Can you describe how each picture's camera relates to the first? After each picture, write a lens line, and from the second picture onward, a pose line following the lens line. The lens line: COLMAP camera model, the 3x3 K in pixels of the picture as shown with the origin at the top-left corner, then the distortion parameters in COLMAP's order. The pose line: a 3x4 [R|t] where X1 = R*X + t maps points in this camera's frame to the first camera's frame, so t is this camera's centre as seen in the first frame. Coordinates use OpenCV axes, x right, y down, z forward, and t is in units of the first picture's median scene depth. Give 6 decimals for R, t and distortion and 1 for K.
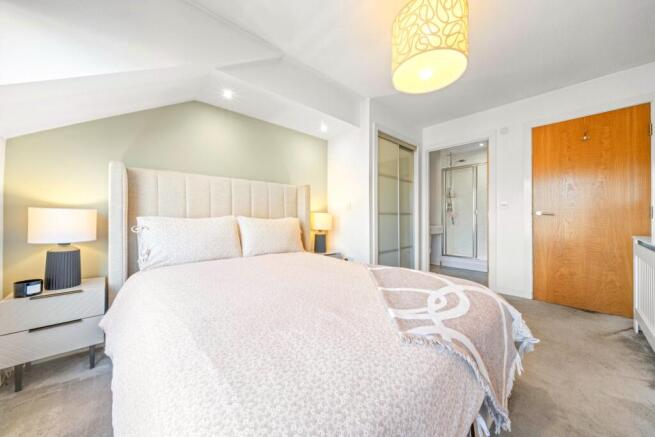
lens RADIAL K [[229.0, 0, 330.0], [0, 229.0, 220.0], [0, 0, 1]] dist [-0.000596, -0.000014]
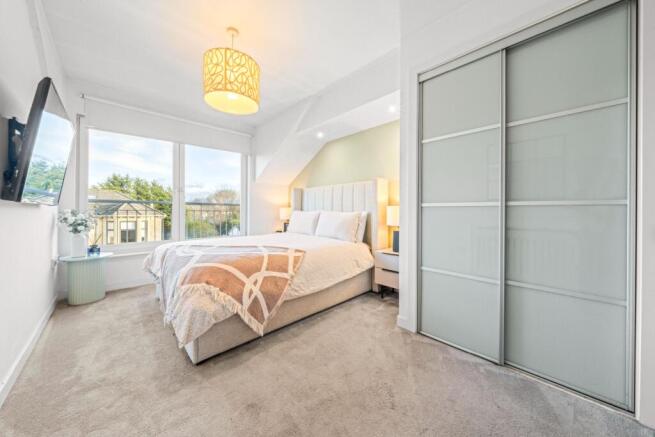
lens RADIAL K [[226.3, 0, 328.3], [0, 226.3, 212.6], [0, 0, 1]] dist [-0.000360, -0.000020]
pose [[0.000737, 0.014466, -0.999895, 1.085783], [-0.010075, 0.999845, 0.014458, -0.023902], [0.999949, 0.010063, 0.000883, 0.994191]]
